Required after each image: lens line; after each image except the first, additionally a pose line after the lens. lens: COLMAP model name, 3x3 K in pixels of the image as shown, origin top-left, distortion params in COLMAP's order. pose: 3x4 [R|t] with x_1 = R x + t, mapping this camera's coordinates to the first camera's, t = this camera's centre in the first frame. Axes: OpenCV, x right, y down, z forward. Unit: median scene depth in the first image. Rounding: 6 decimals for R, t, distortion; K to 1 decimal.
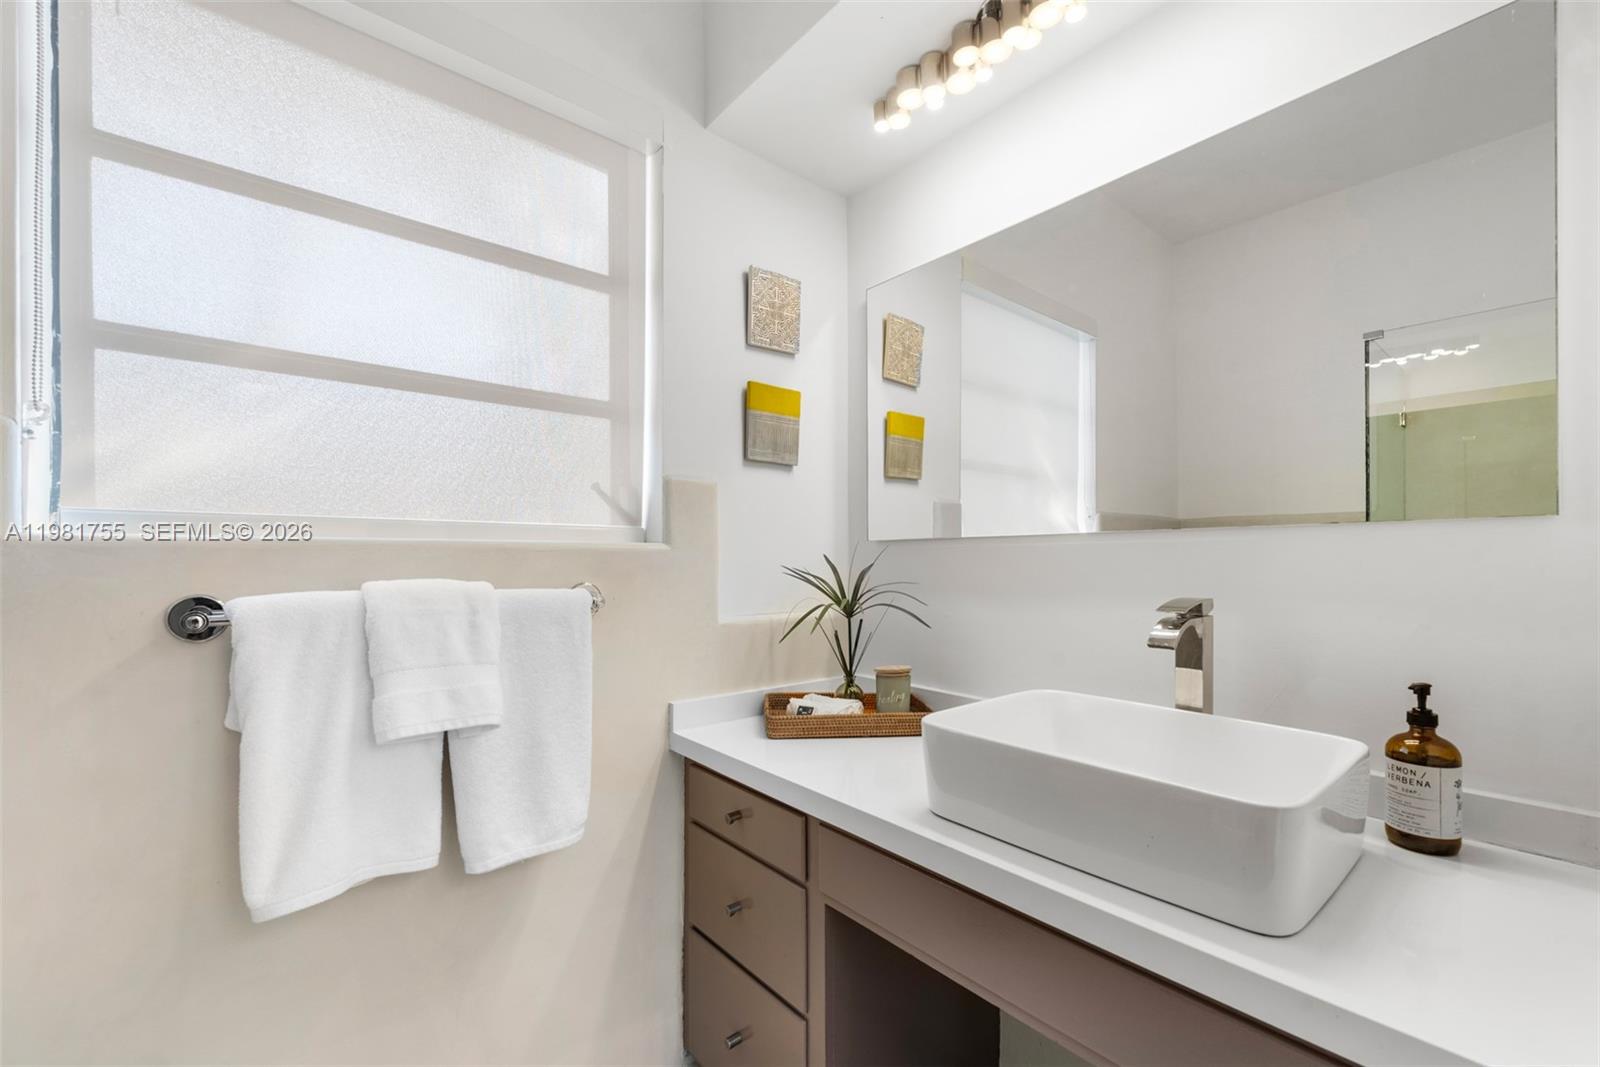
lens RADIAL K [[695.3, 0, 859.4], [0, 695.3, 558.6], [0, 0, 1]] dist [0.002747, -0.002210]
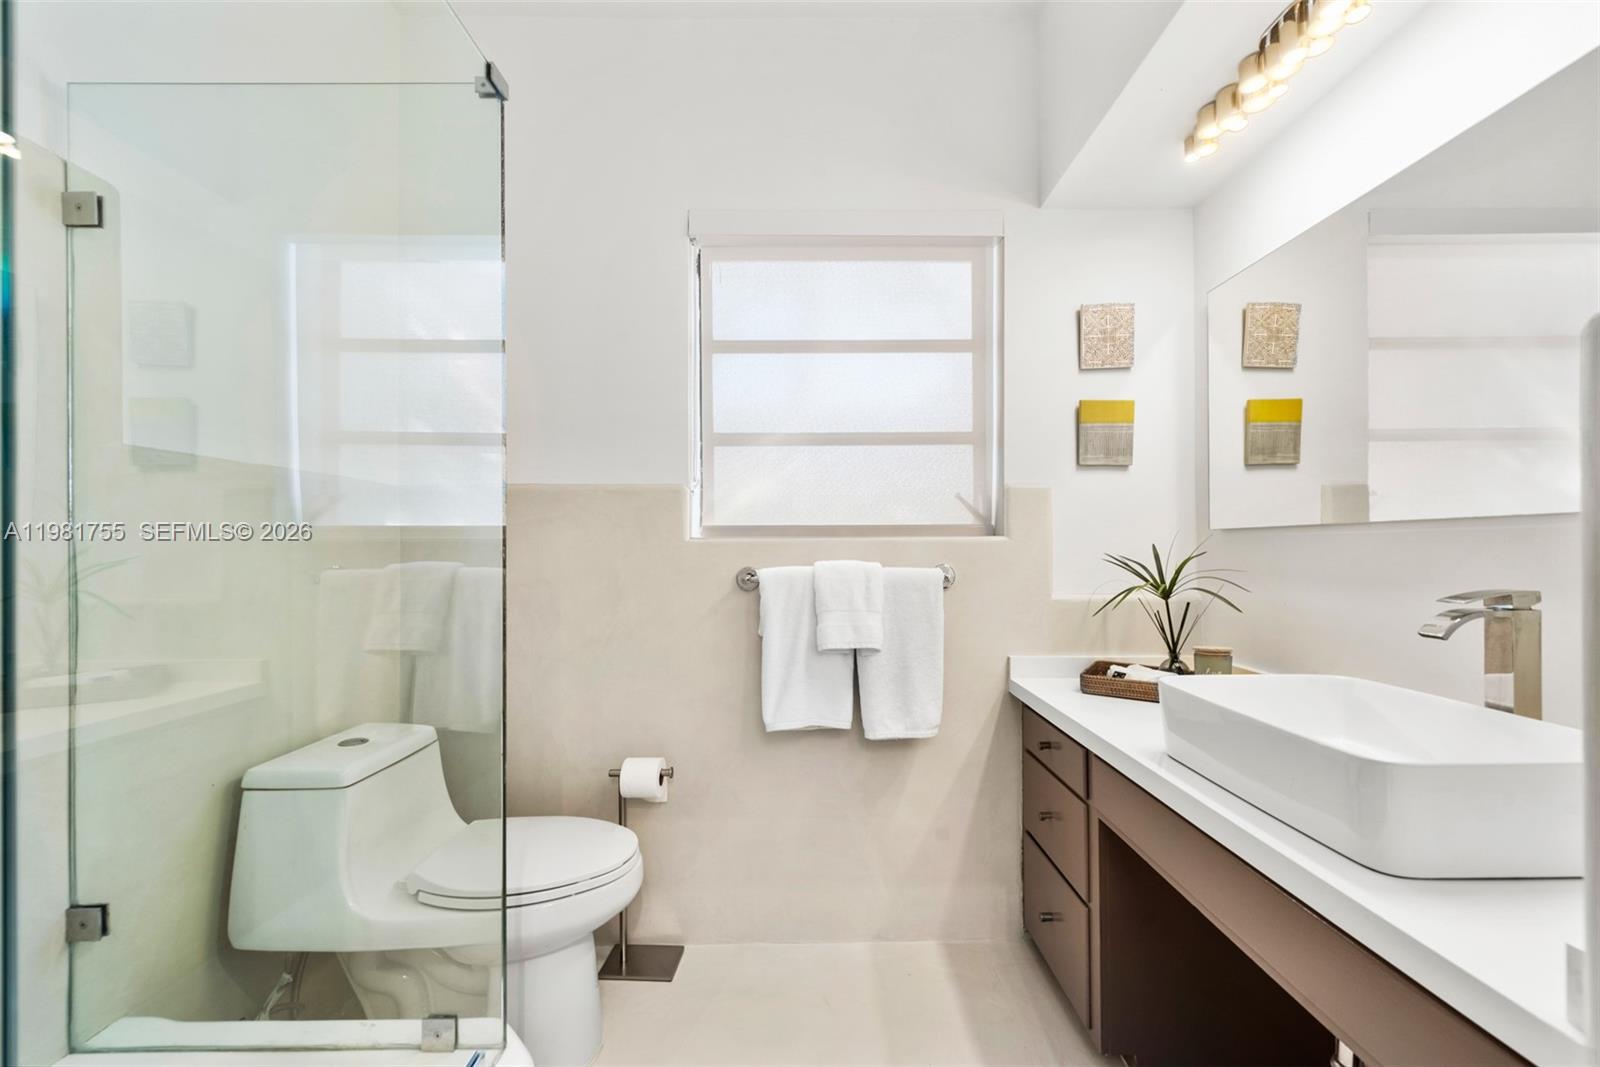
lens RADIAL K [[644.5, 0, 796.3], [0, 644.5, 542.2], [0, 0, 1]] dist [-0.008609, -0.000414]
pose [[0.751519, -0.007609, -0.659667, 0.237043], [0.004626, 0.999970, -0.006265, -0.004374], [0.659695, 0.001657, 0.751532, -0.190581]]
